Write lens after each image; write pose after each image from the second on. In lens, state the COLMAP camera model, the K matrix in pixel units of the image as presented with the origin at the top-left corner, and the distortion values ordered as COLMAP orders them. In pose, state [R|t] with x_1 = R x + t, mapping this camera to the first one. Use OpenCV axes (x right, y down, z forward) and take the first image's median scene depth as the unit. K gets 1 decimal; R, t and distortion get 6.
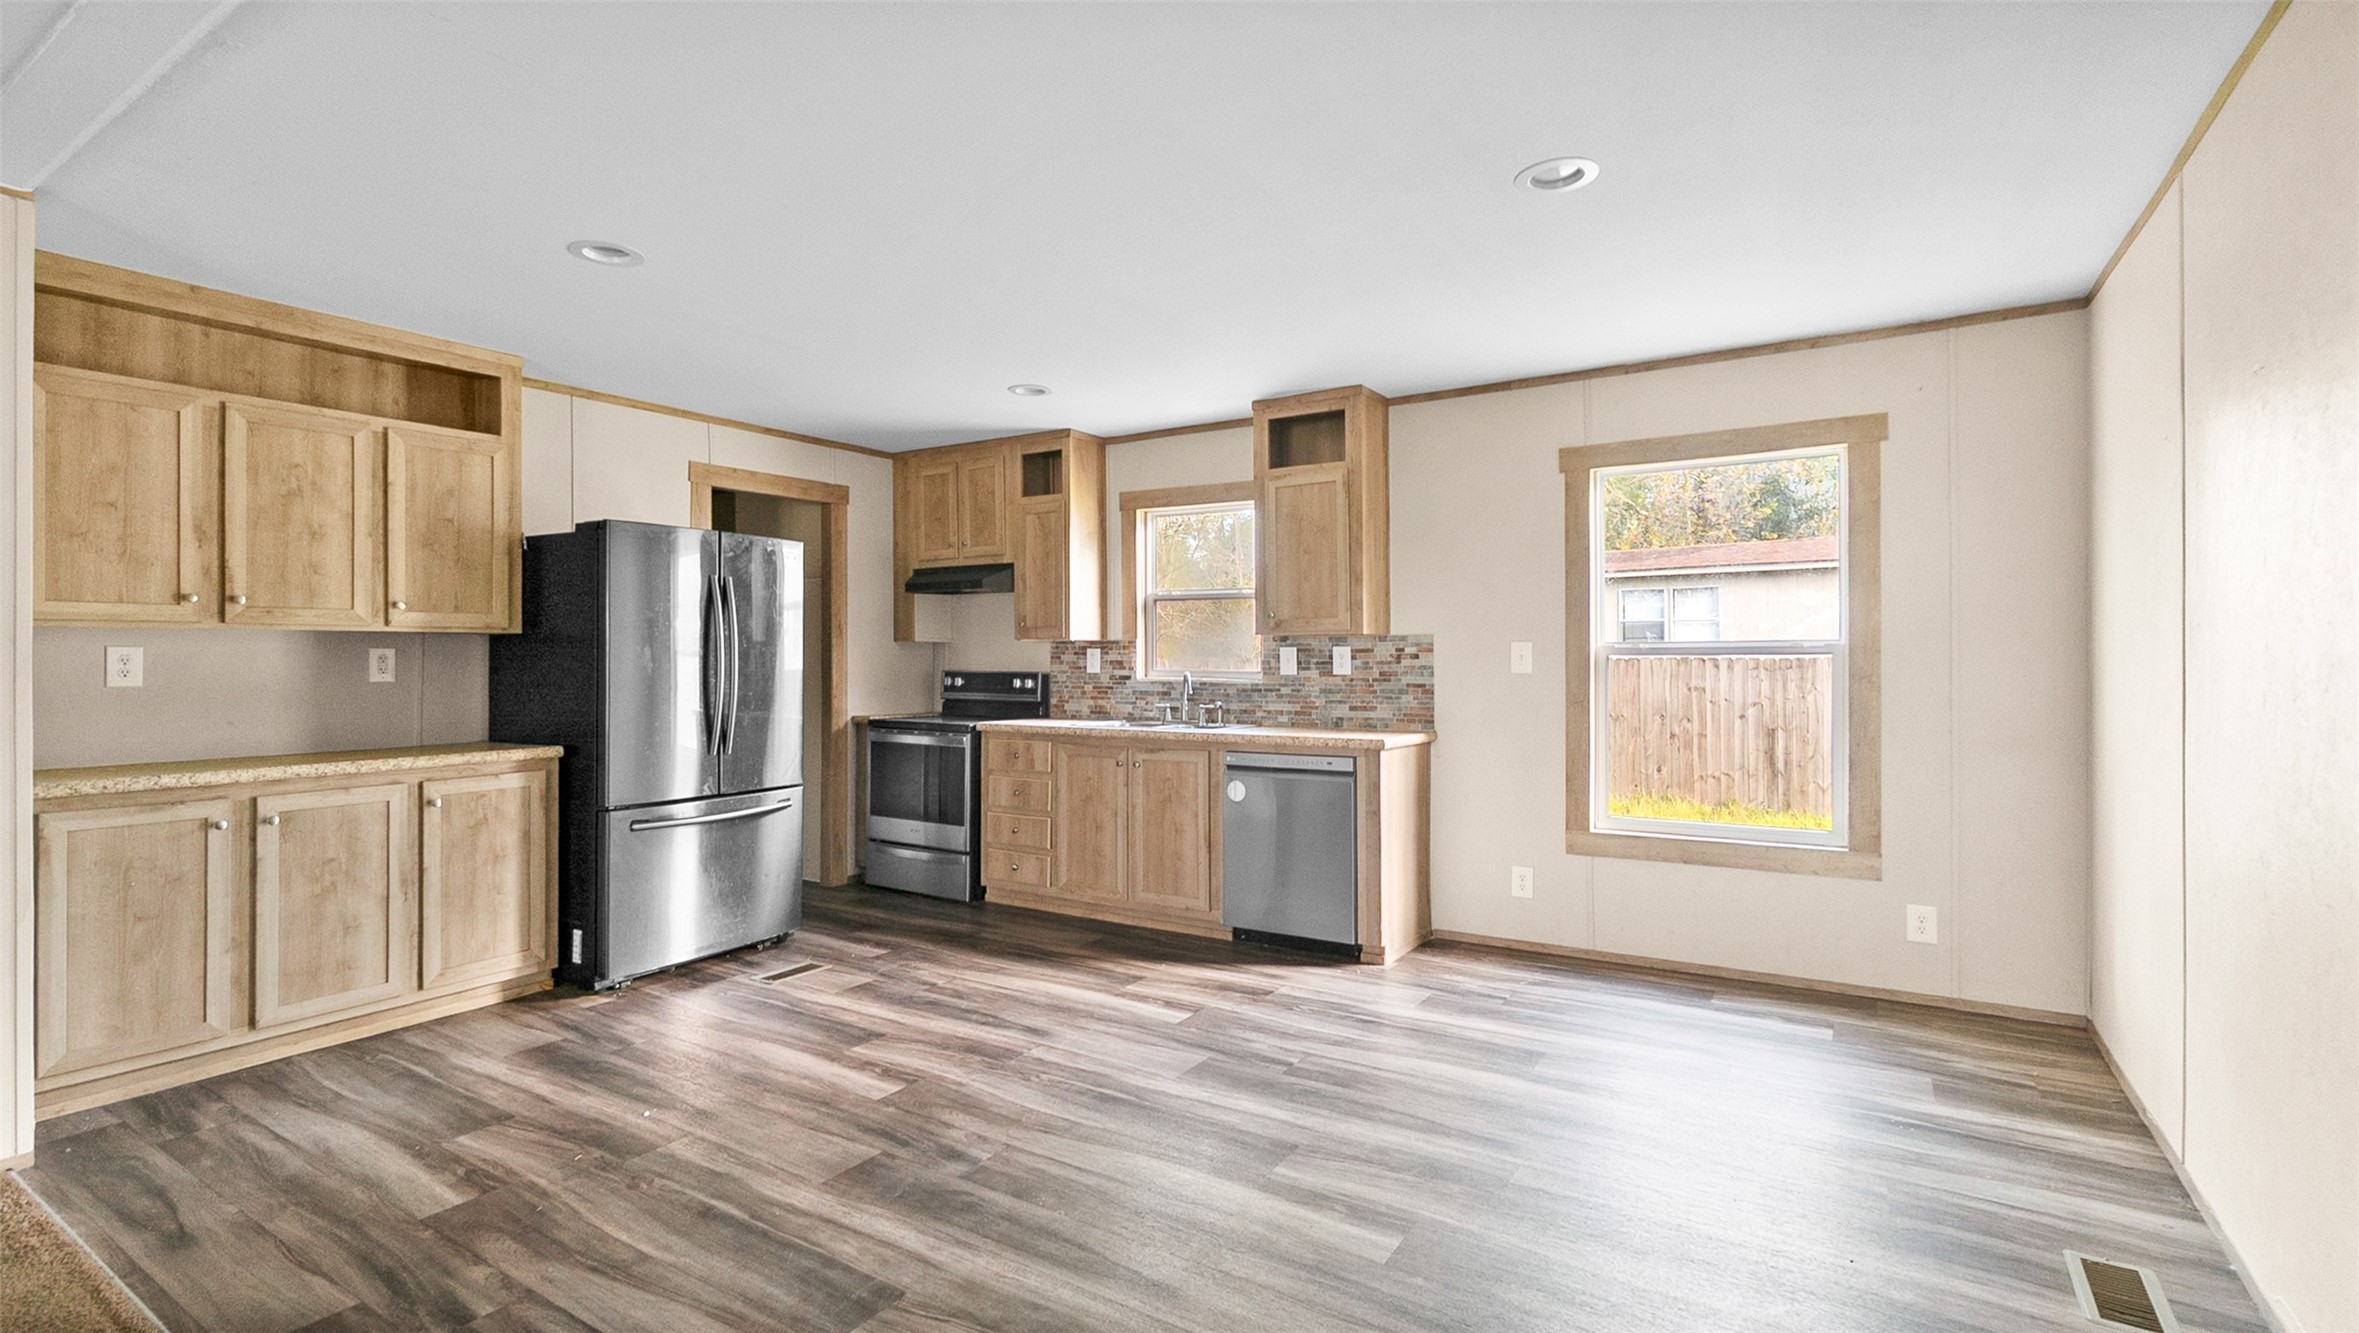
lens RADIAL K [[1059.5, 0, 1177.0], [0, 1059.5, 648.5], [0, 0, 1]] dist [0.001300, -0.000203]
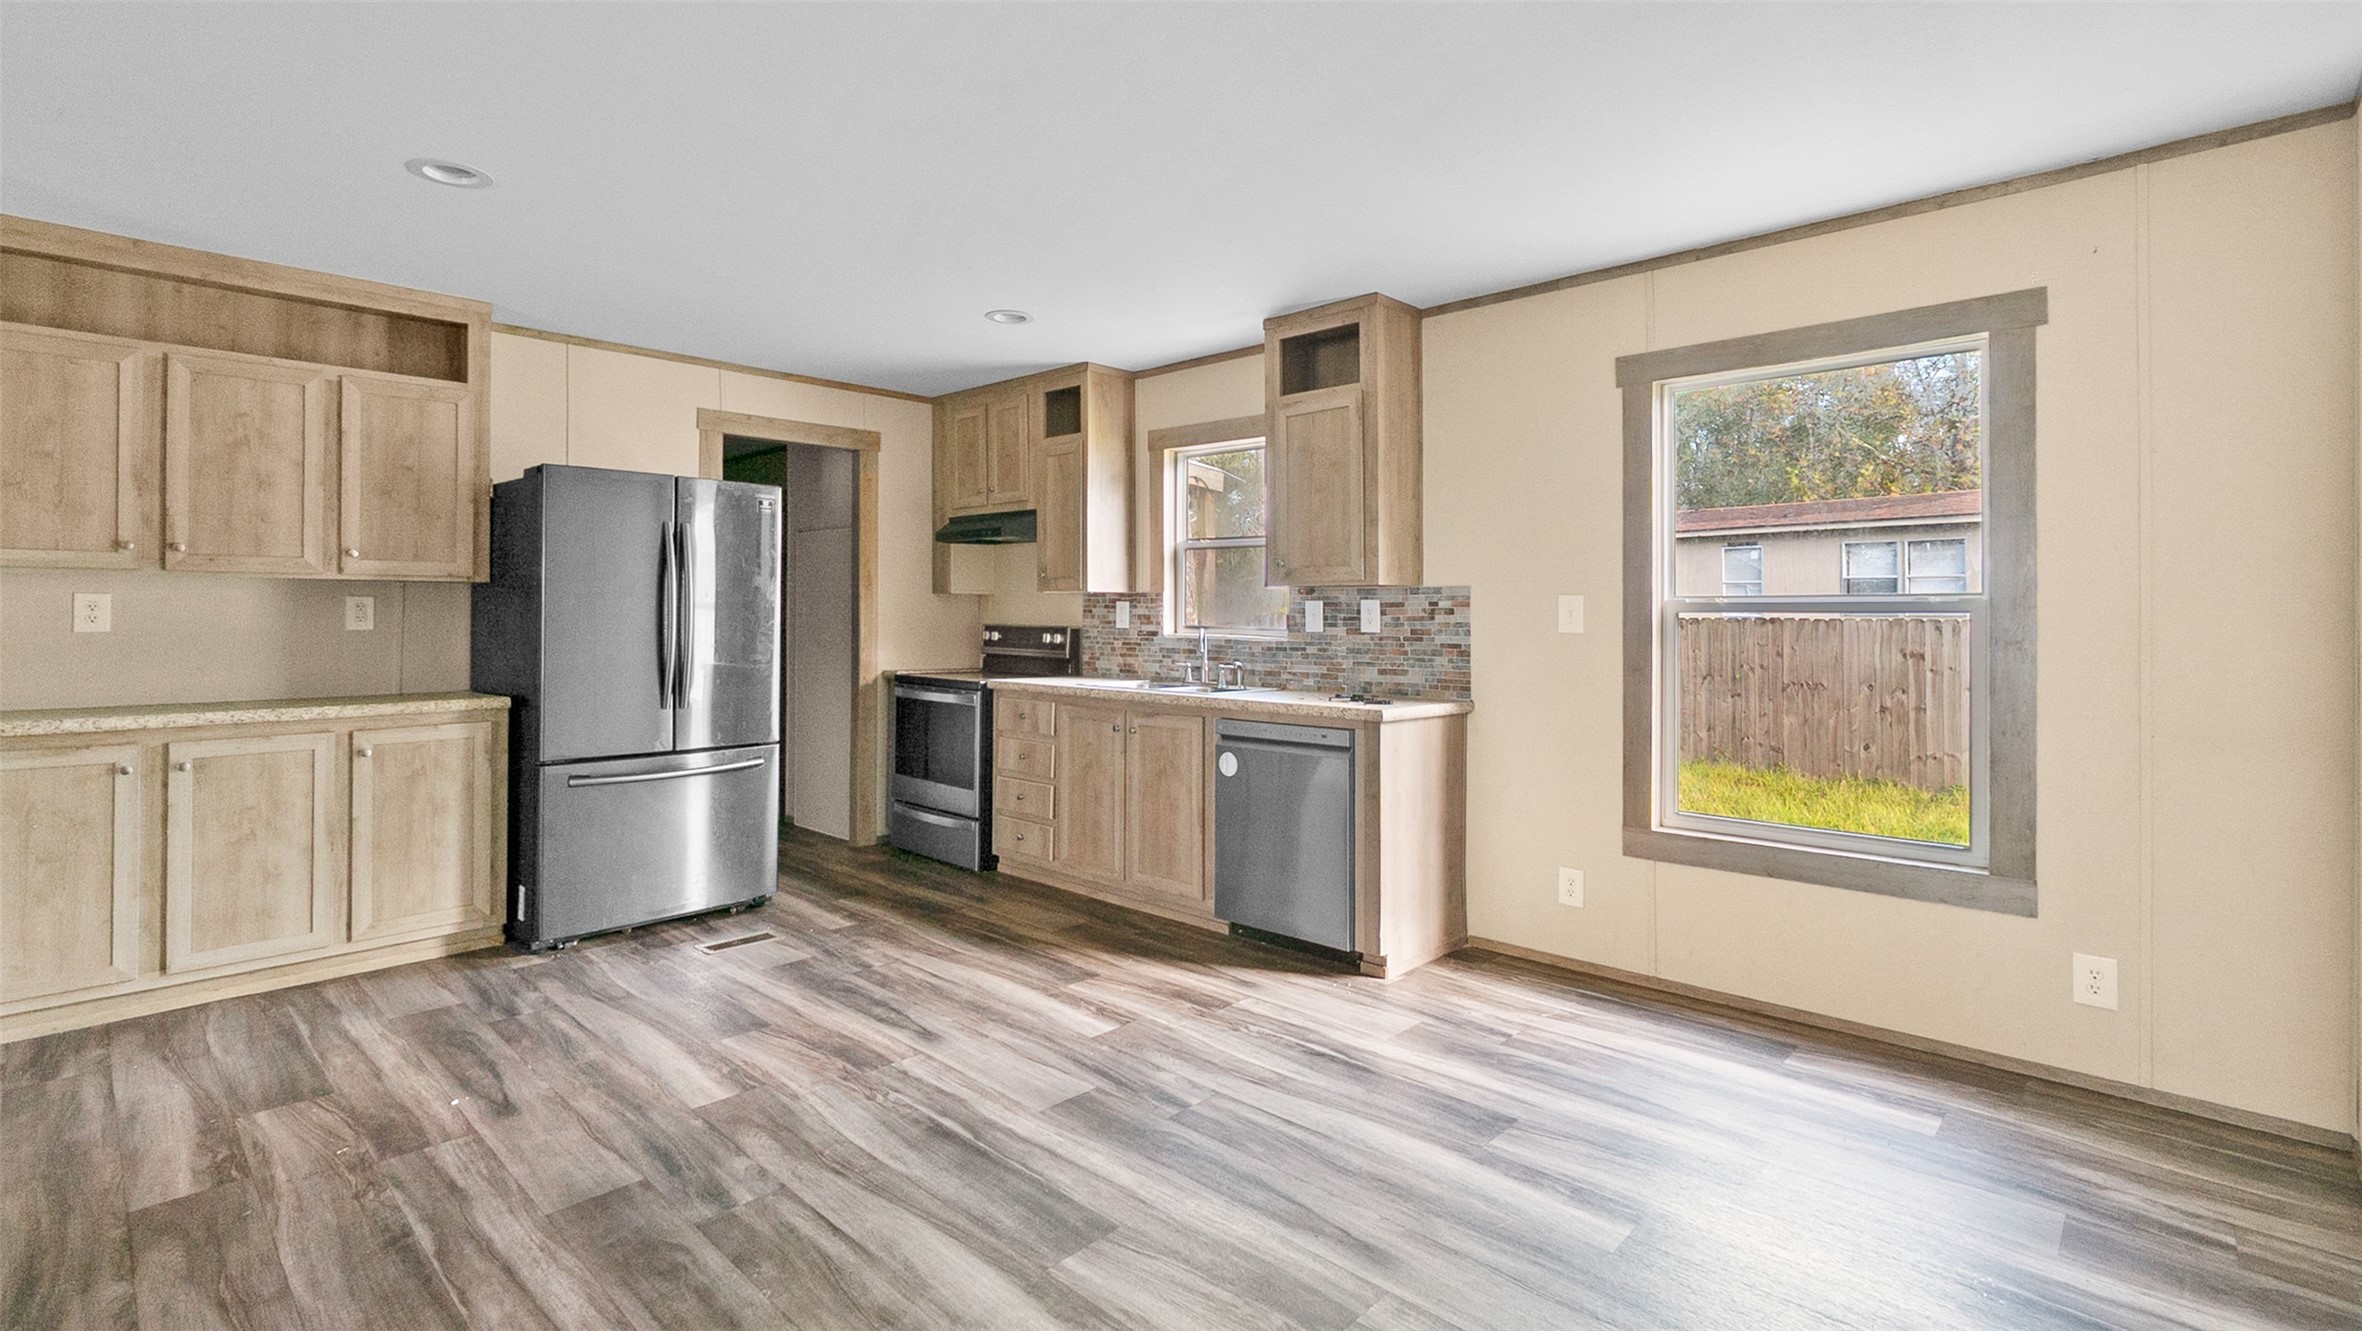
lens RADIAL K [[1054.6, 0, 1180.2], [0, 1054.6, 602.6], [0, 0, 1]] dist [-0.001375, 0.000279]
pose [[0.982260, 0.004776, -0.187463, 0.206536], [-0.005061, 0.999987, -0.001039, 0.002628], [0.187456, 0.001970, 0.982271, 0.159034]]
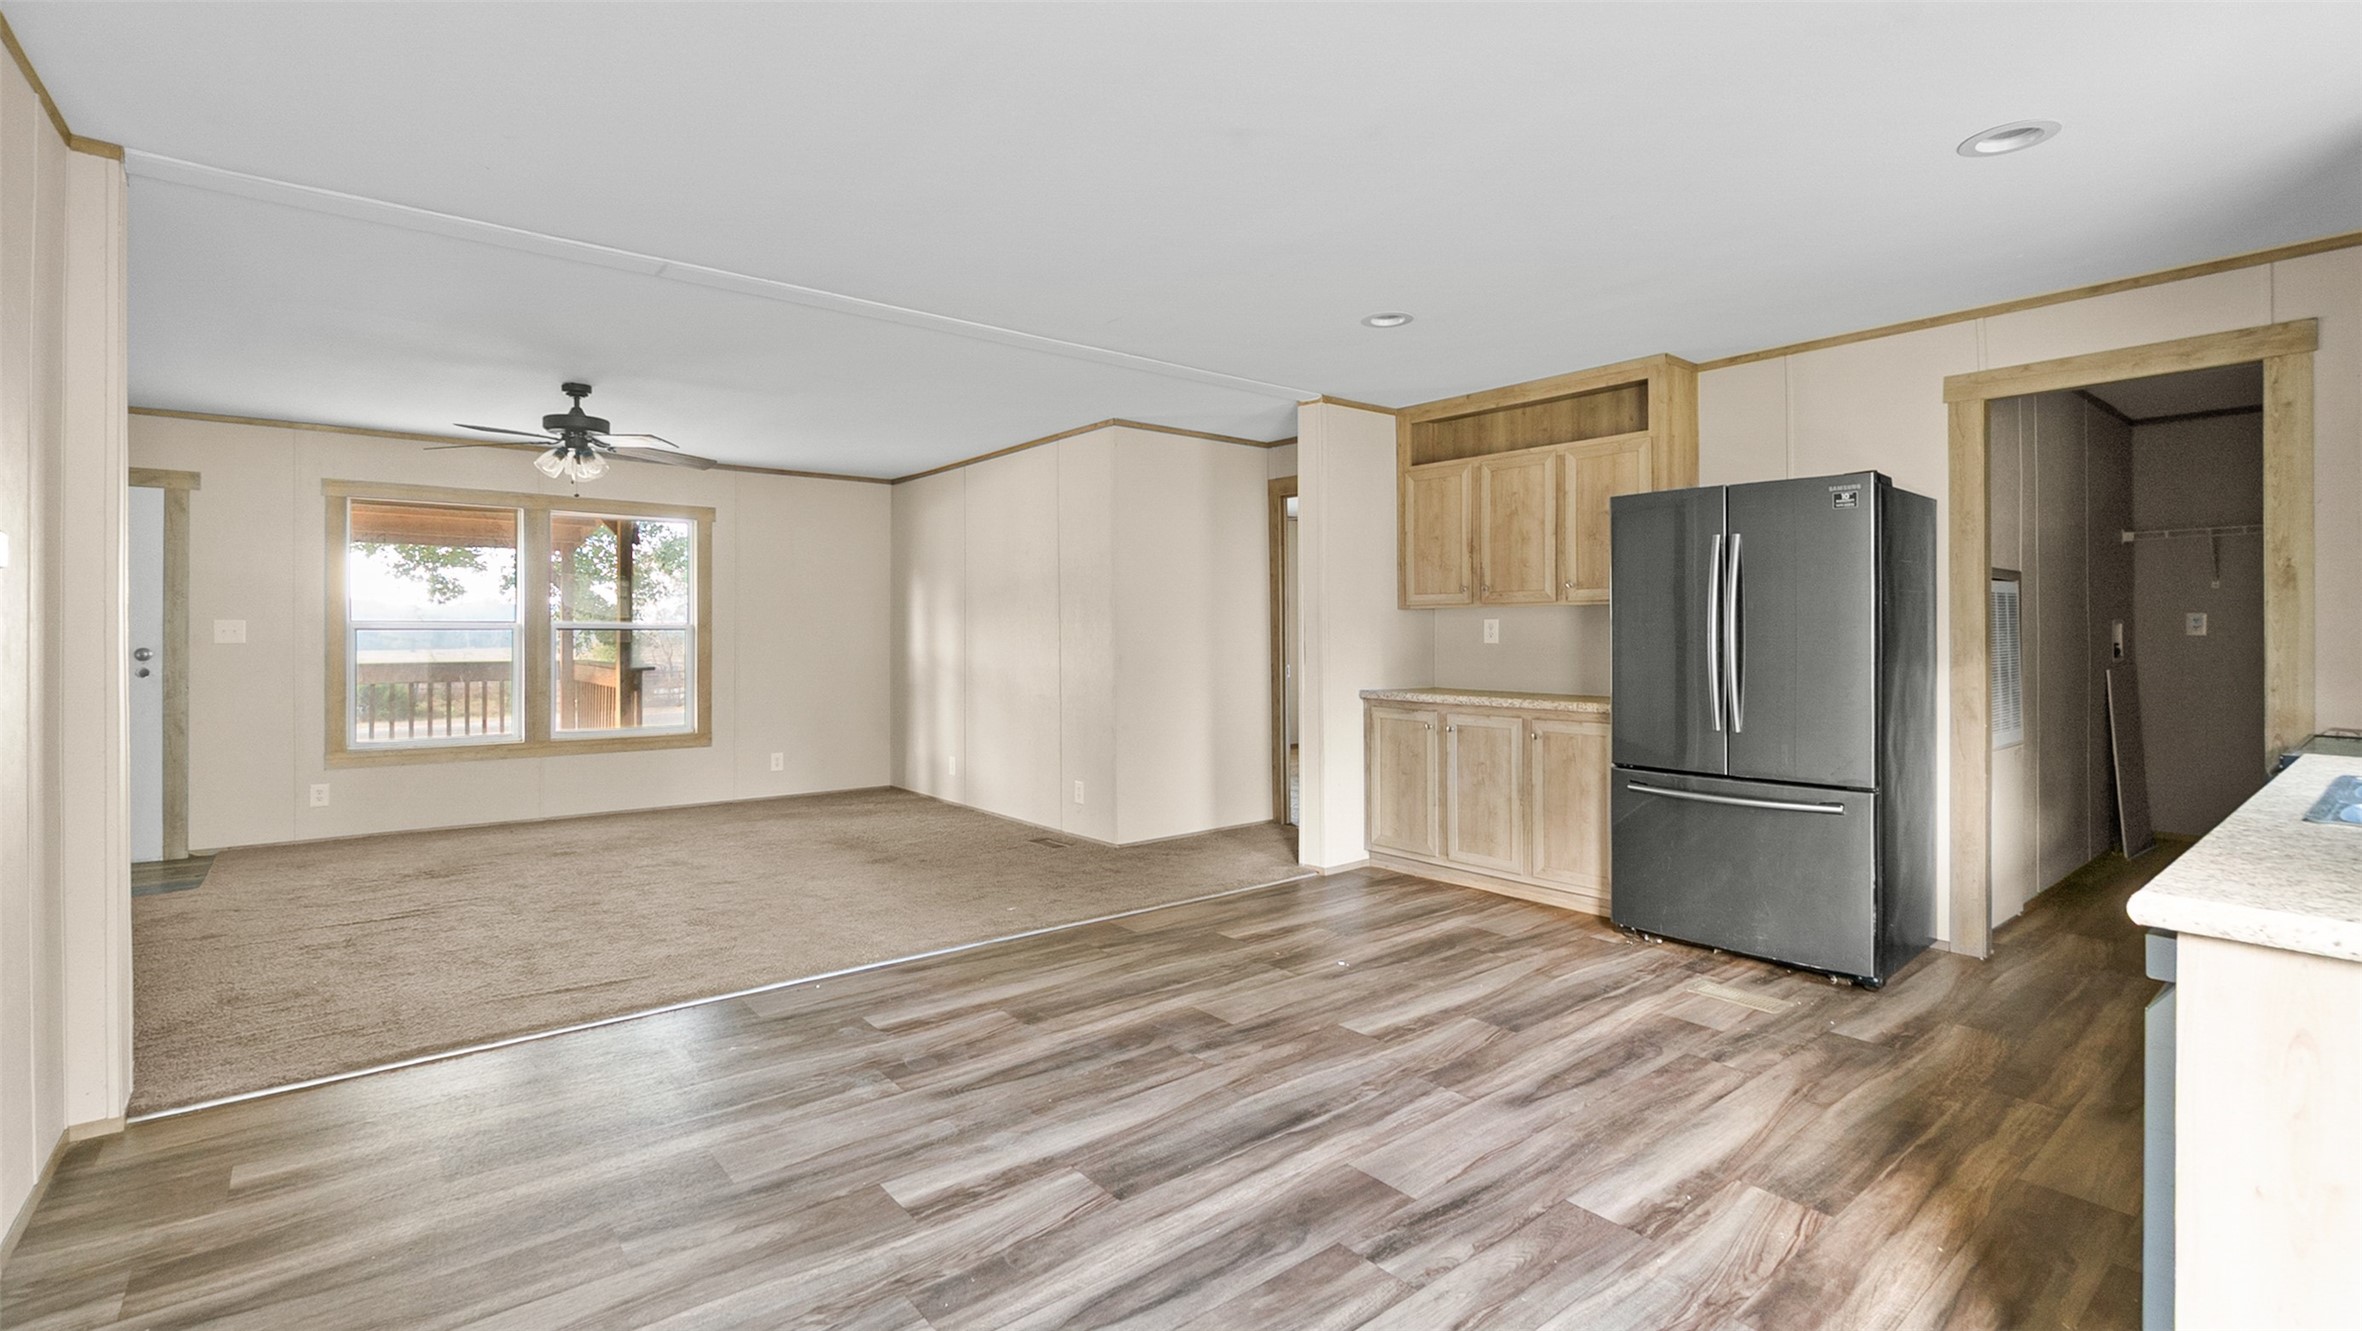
lens RADIAL K [[1055.8, 0, 1163.4], [0, 1055.8, 623.1], [0, 0, 1]] dist [-0.003721, -0.000446]
pose [[-0.325154, -0.003651, -0.945654, 0.610895], [0.010796, 0.999913, -0.007572, 0.009932], [0.945600, -0.012671, -0.325086, 0.887942]]
